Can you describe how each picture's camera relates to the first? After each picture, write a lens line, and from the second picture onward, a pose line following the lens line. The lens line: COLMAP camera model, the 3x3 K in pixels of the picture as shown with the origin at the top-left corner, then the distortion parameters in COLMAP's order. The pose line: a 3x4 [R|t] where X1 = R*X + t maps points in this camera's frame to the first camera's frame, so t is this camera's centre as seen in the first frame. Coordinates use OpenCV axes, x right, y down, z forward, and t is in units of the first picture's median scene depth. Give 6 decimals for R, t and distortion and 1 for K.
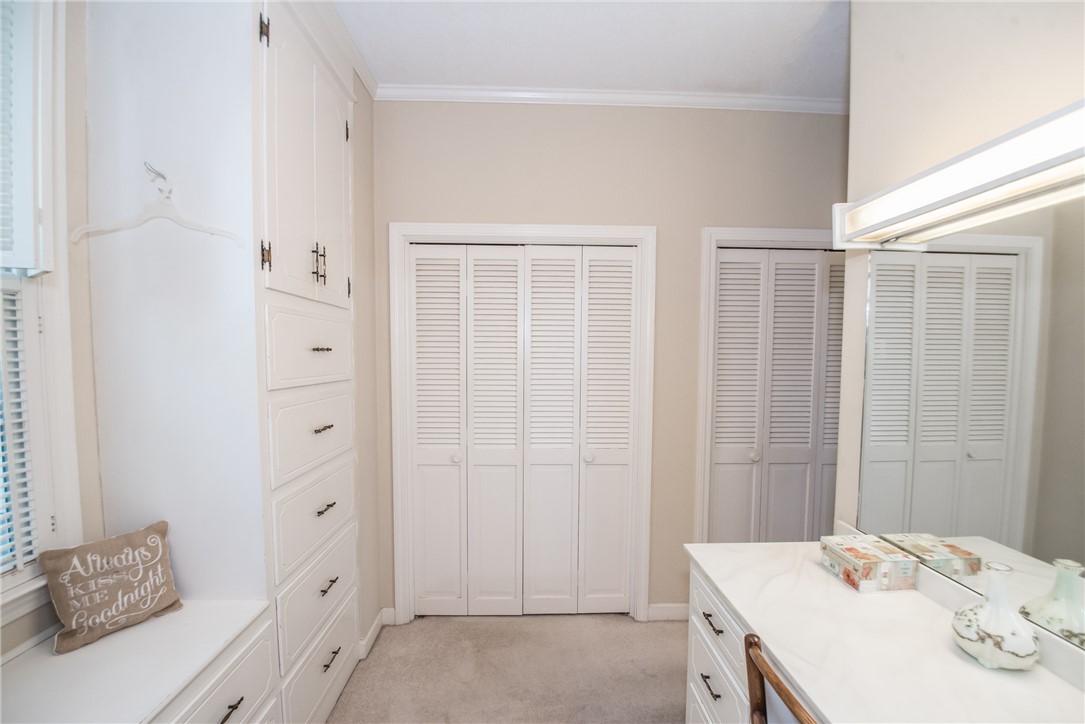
lens RADIAL K [[454.0, 0, 540.9], [0, 454.0, 401.1], [0, 0, 1]] dist [0.000309, -0.013731]
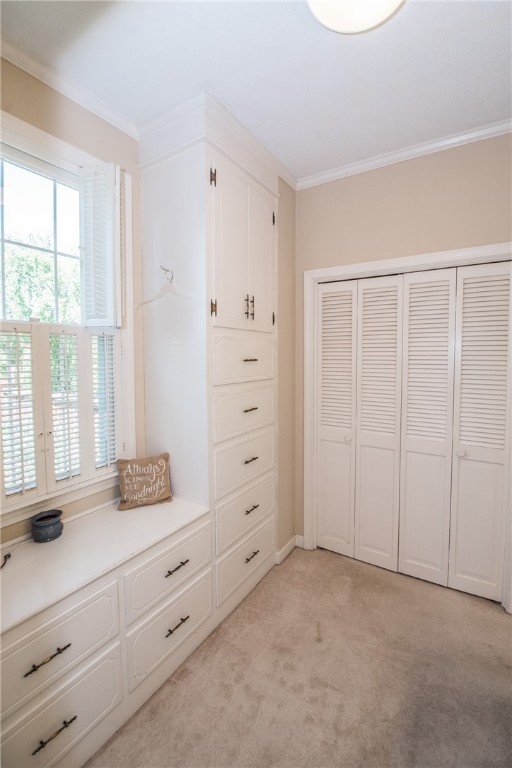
lens RADIAL K [[339.6, 0, 256.0], [0, 339.6, 384.0], [0, 0, 1]] dist [-0.000142, -0.016886]
pose [[0.829982, 0.040880, -0.556290, 0.235097], [-0.047947, 0.998848, 0.001865, -0.038505], [0.555725, 0.025125, 0.830986, 0.022592]]
